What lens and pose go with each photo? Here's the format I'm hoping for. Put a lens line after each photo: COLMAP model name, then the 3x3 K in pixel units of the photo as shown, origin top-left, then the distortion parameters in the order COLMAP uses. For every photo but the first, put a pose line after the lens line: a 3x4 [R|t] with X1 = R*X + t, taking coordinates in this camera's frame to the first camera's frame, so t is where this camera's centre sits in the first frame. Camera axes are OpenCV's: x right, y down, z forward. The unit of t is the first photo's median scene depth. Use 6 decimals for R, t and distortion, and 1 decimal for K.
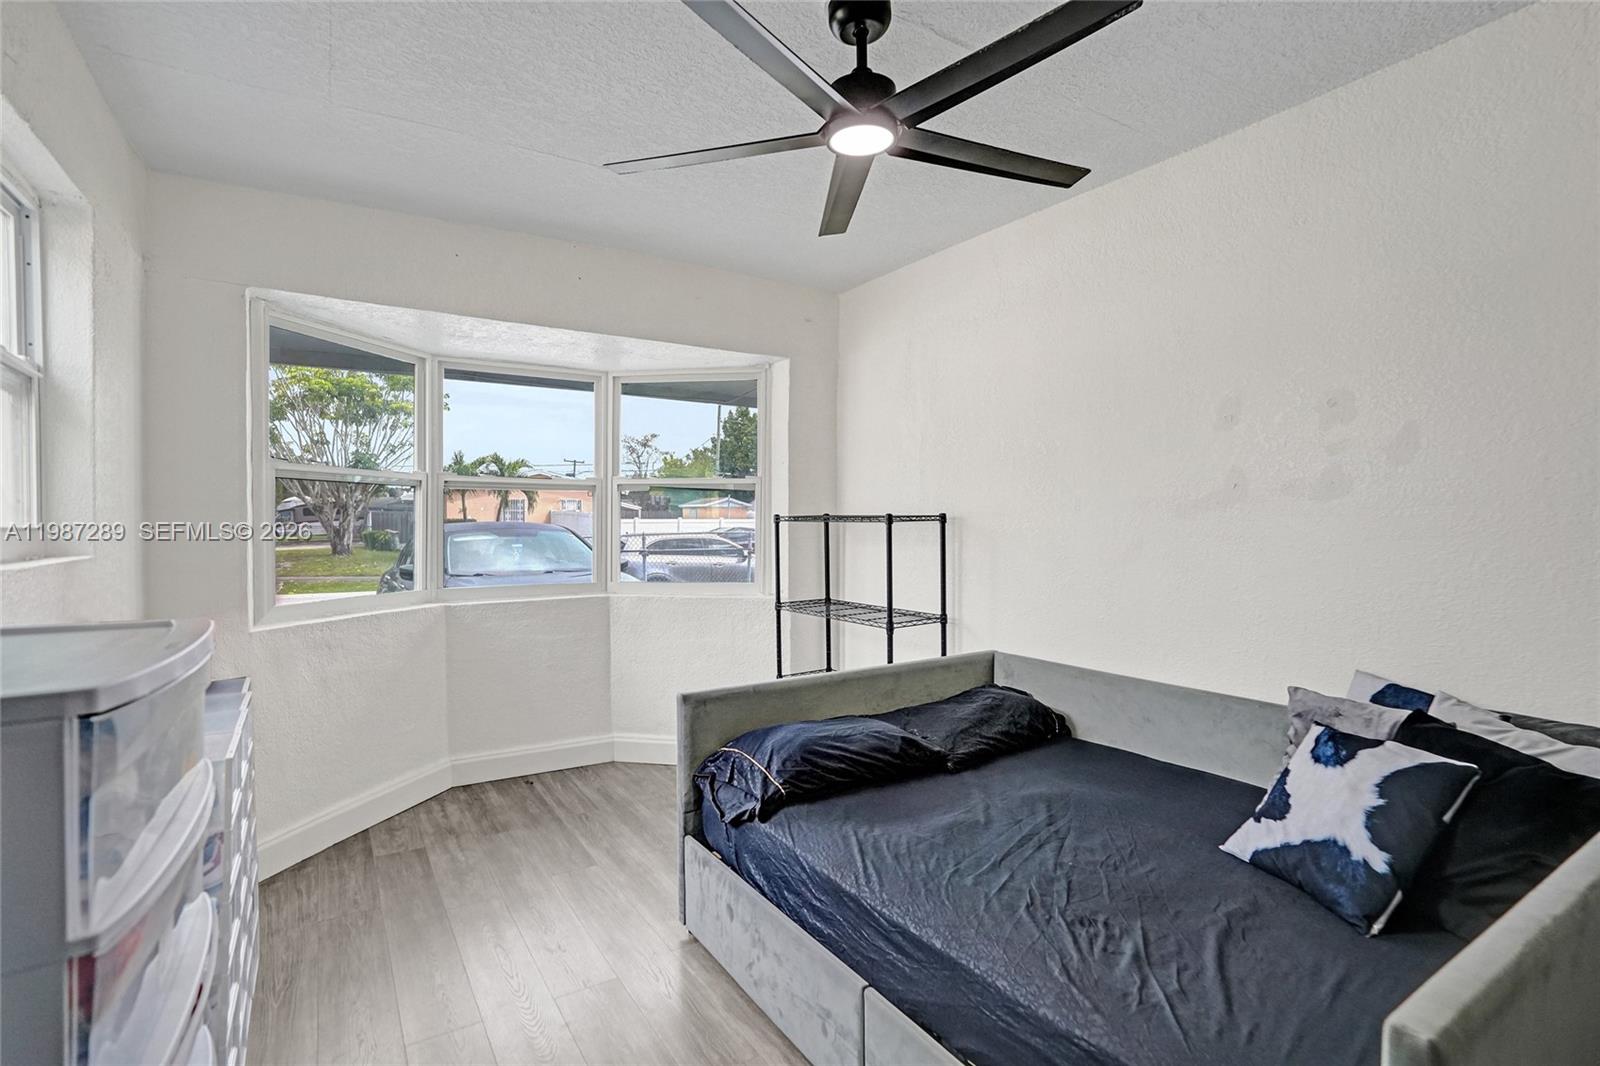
lens RADIAL K [[755.5, 0, 804.2], [0, 755.5, 541.7], [0, 0, 1]] dist [-0.050787, 0.019052]
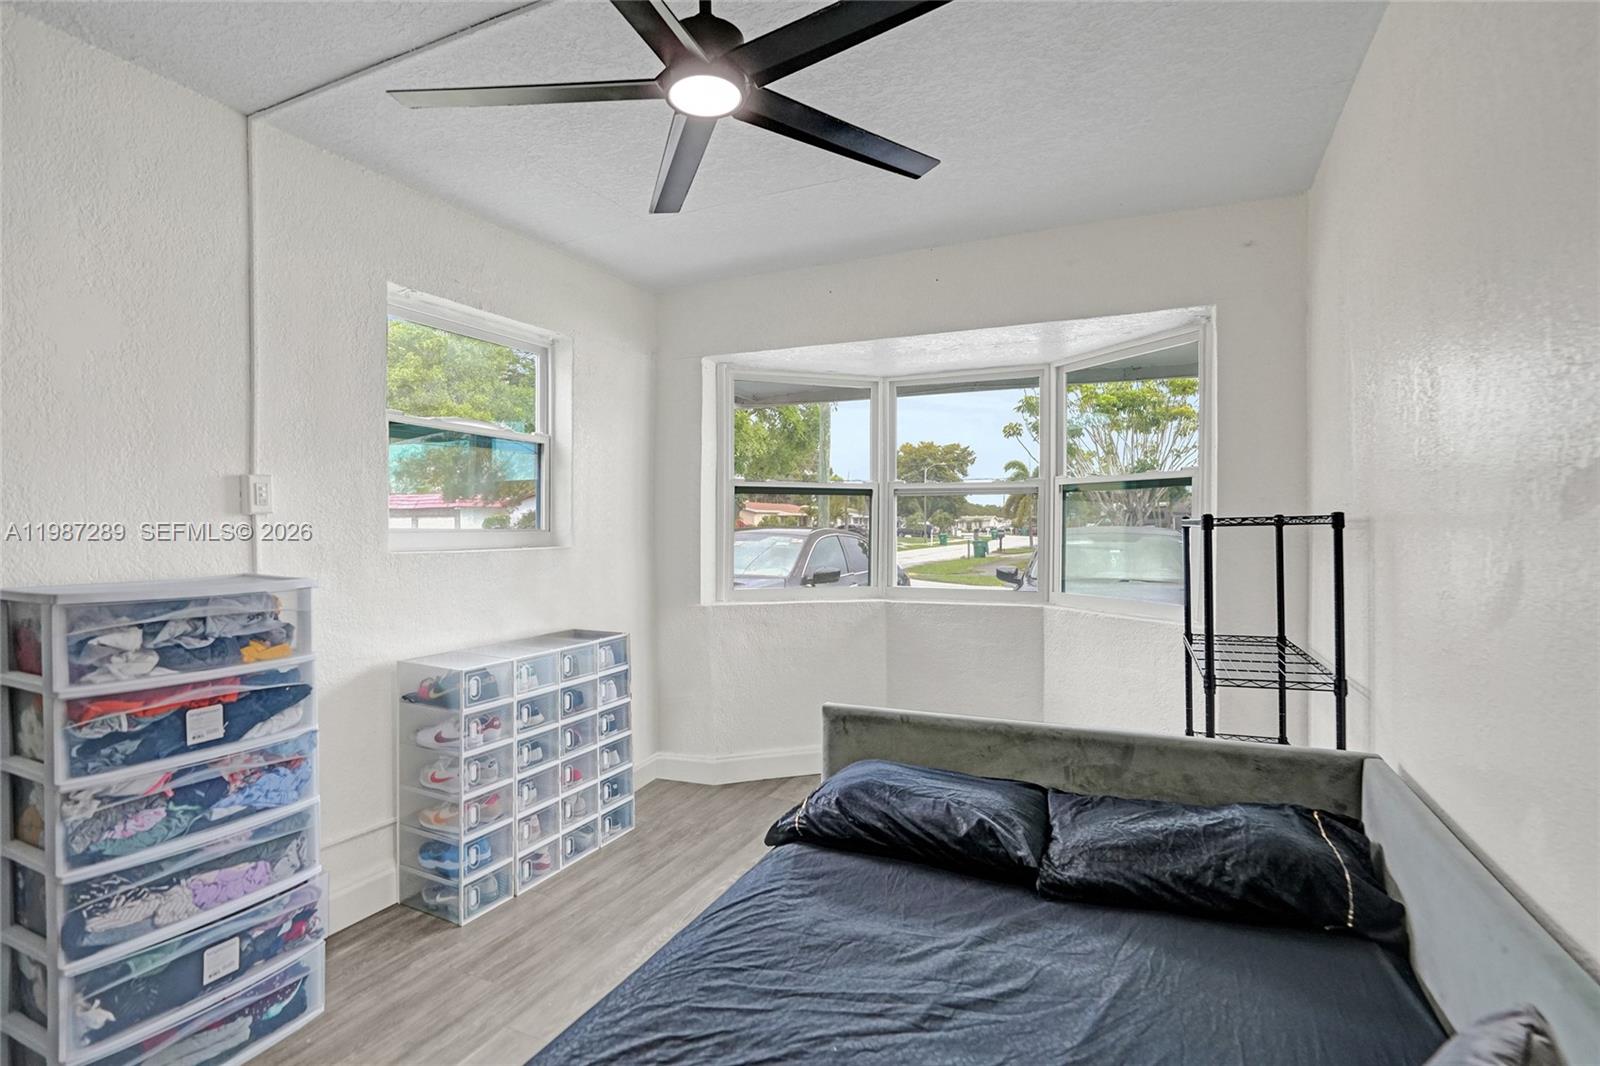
lens RADIAL K [[768.4, 0, 806.7], [0, 768.4, 532.7], [0, 0, 1]] dist [-0.053505, 0.028607]
pose [[0.532945, 0.006751, -0.846123, 0.465866], [-0.022234, 0.999735, -0.006028, -0.007880], [0.845858, 0.022025, 0.532954, 0.320016]]
